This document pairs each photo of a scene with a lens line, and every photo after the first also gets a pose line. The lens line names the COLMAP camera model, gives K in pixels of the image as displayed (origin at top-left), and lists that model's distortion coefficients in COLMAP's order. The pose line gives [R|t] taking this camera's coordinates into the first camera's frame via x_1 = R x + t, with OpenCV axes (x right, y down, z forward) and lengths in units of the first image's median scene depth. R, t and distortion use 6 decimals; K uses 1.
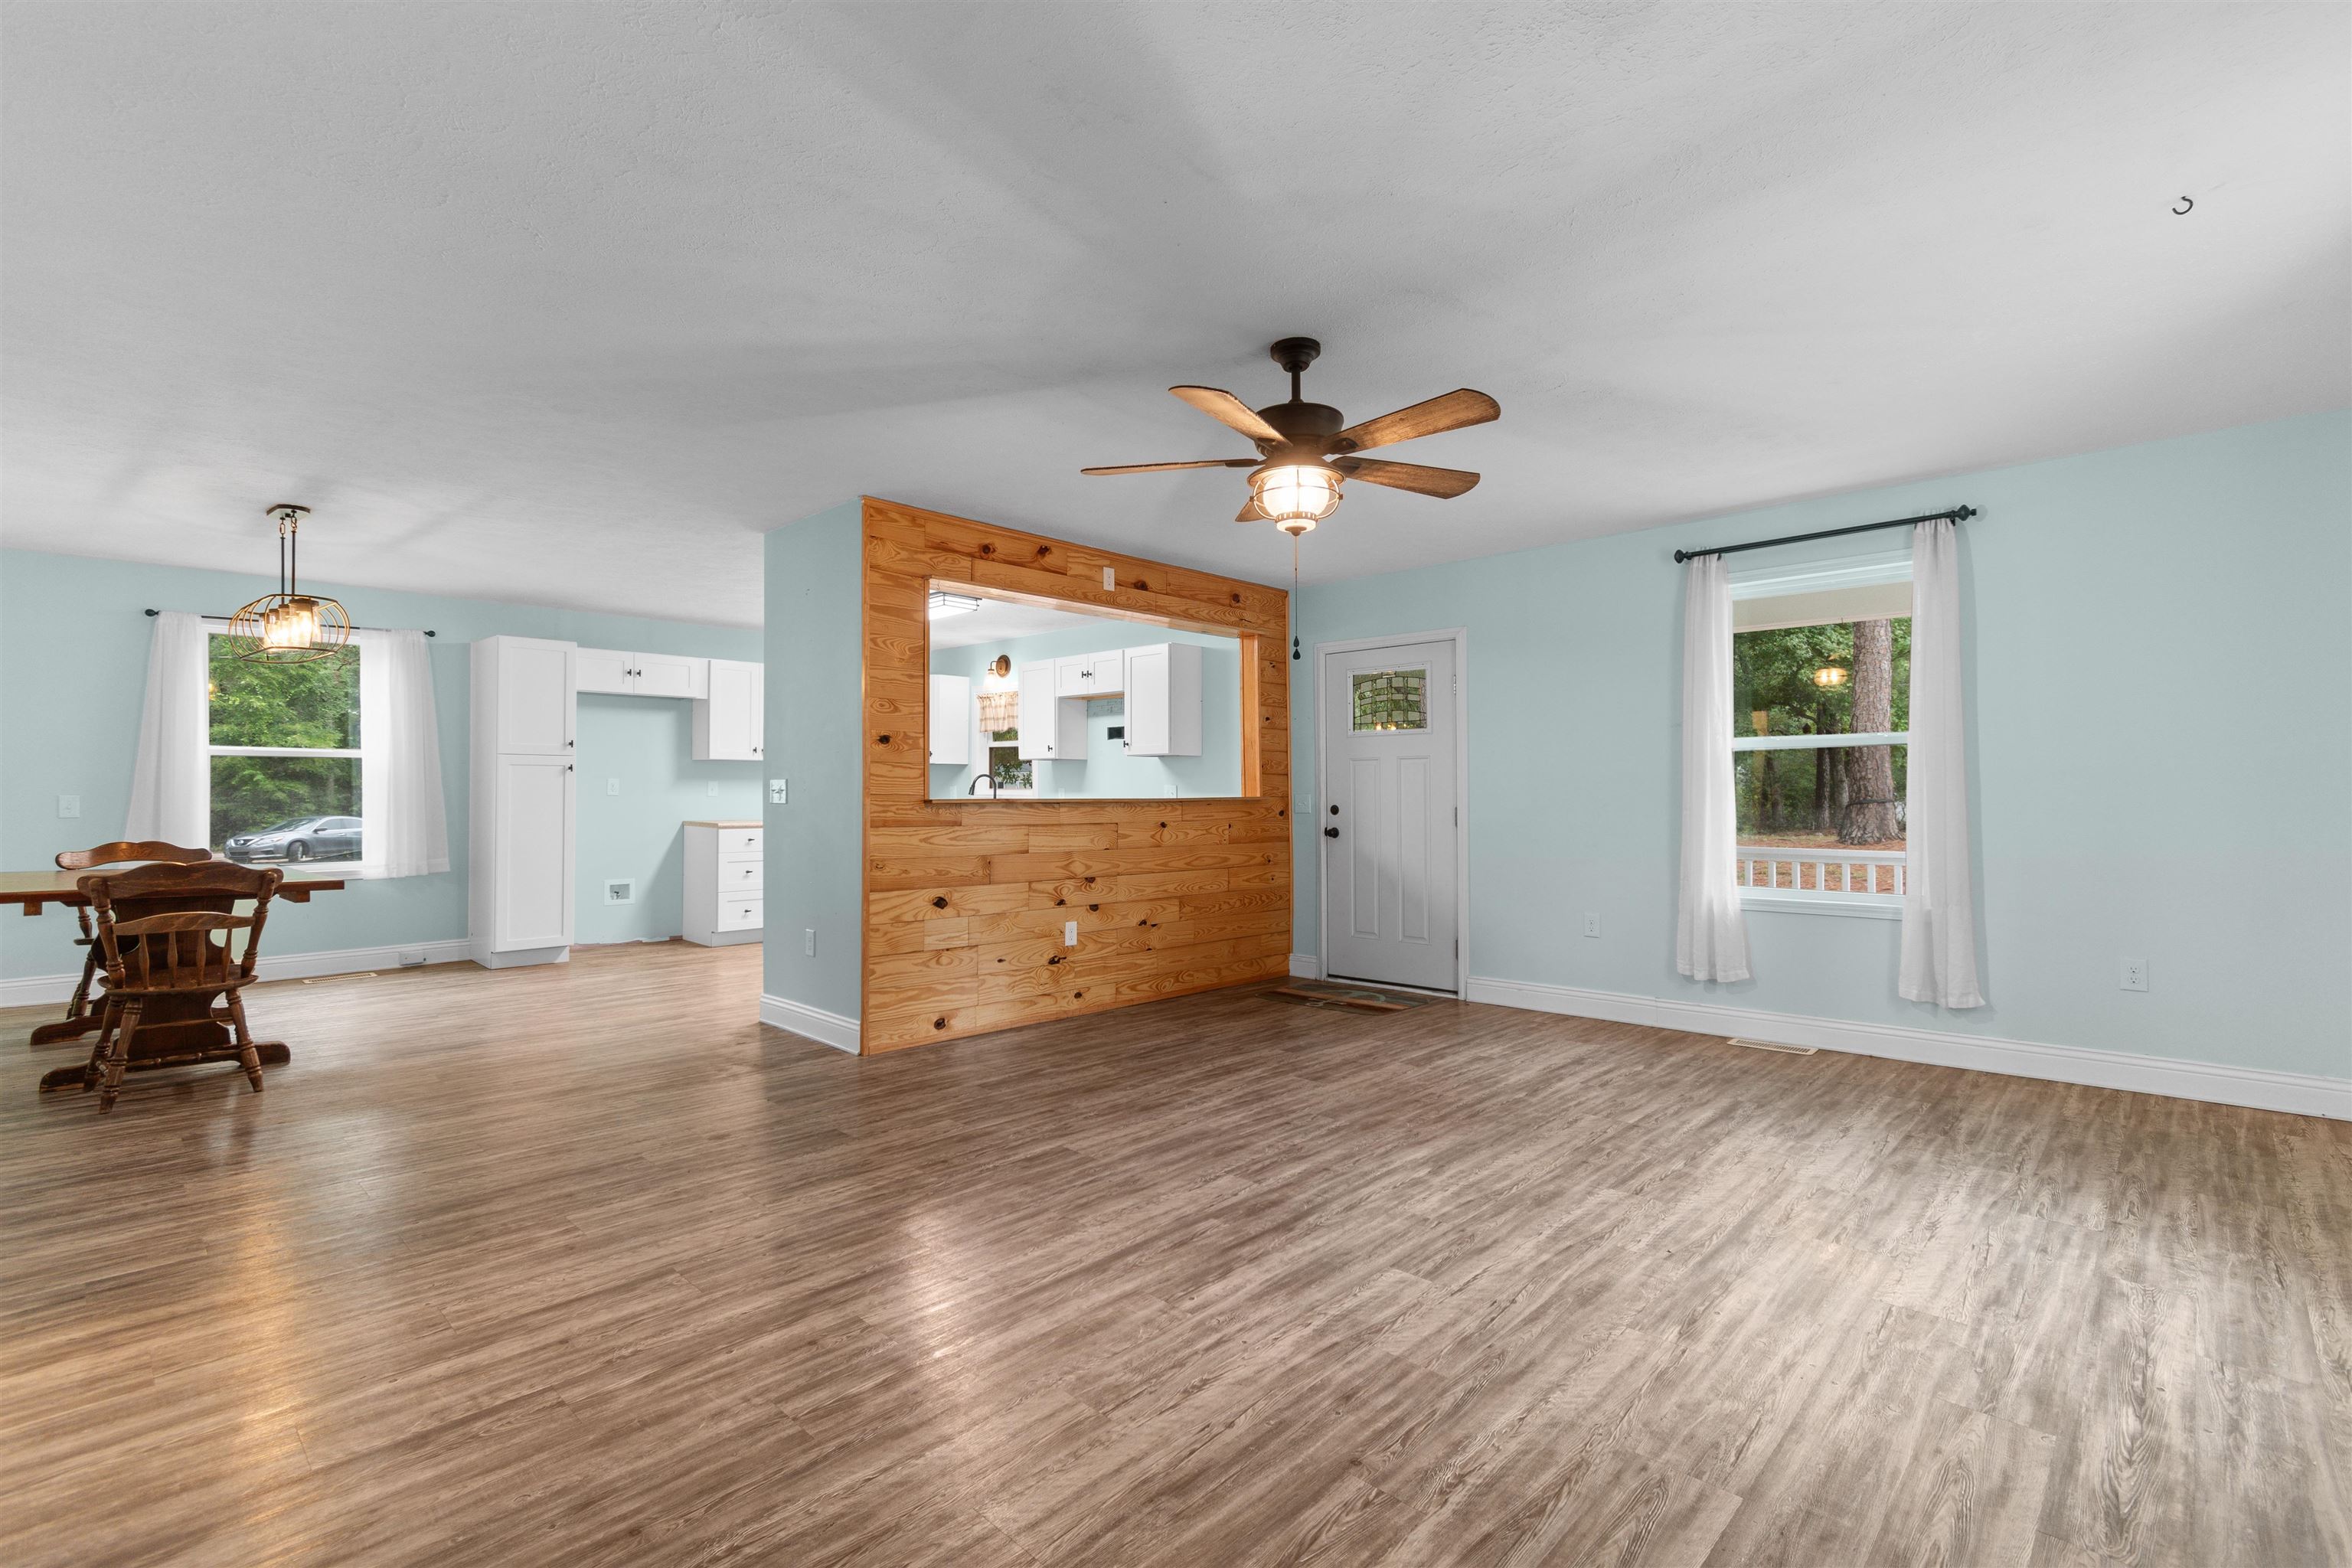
lens RADIAL K [[1032.3, 0, 1184.3], [0, 1032.3, 784.6], [0, 0, 1]] dist [-0.001391, 0.000059]
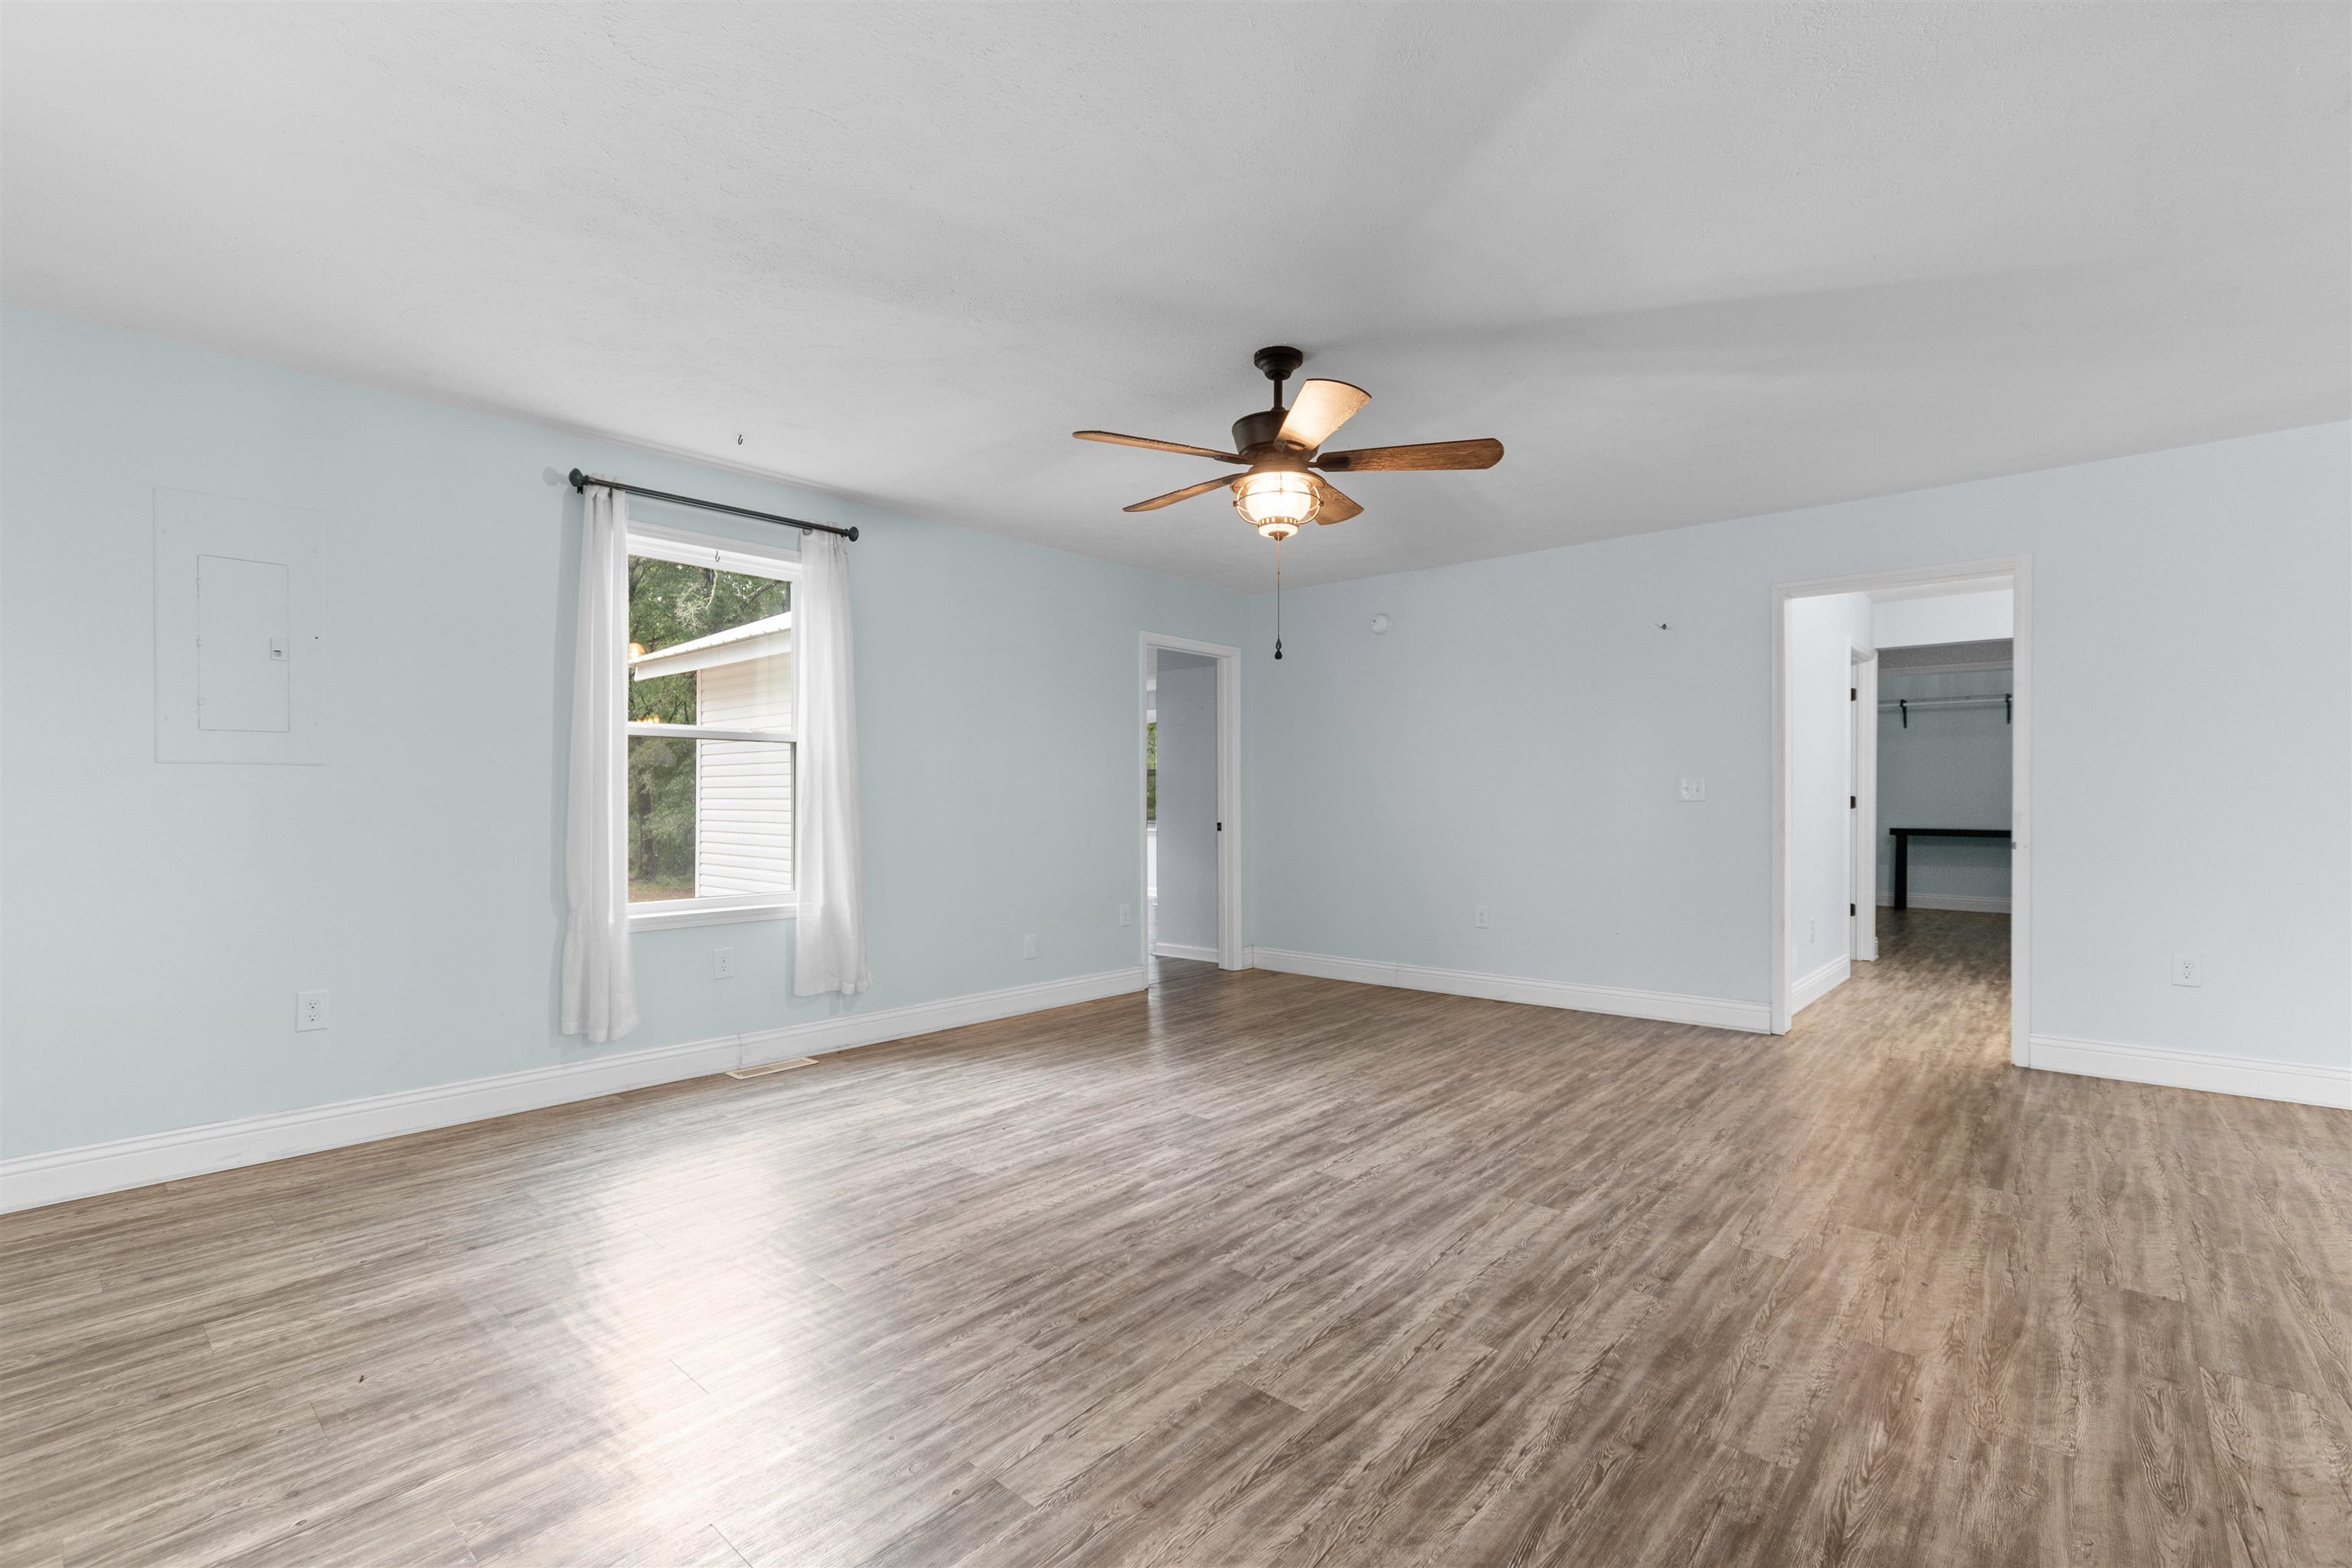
lens RADIAL K [[1032.3, 0, 1165.9], [0, 1032.3, 789.2], [0, 0, 1]] dist [-0.001391, 0.000059]
pose [[-0.999694, 0.002273, -0.024650, 0.245634], [0.002691, 0.999853, -0.016934, 0.022760], [0.024608, -0.016995, -0.999553, 2.024050]]
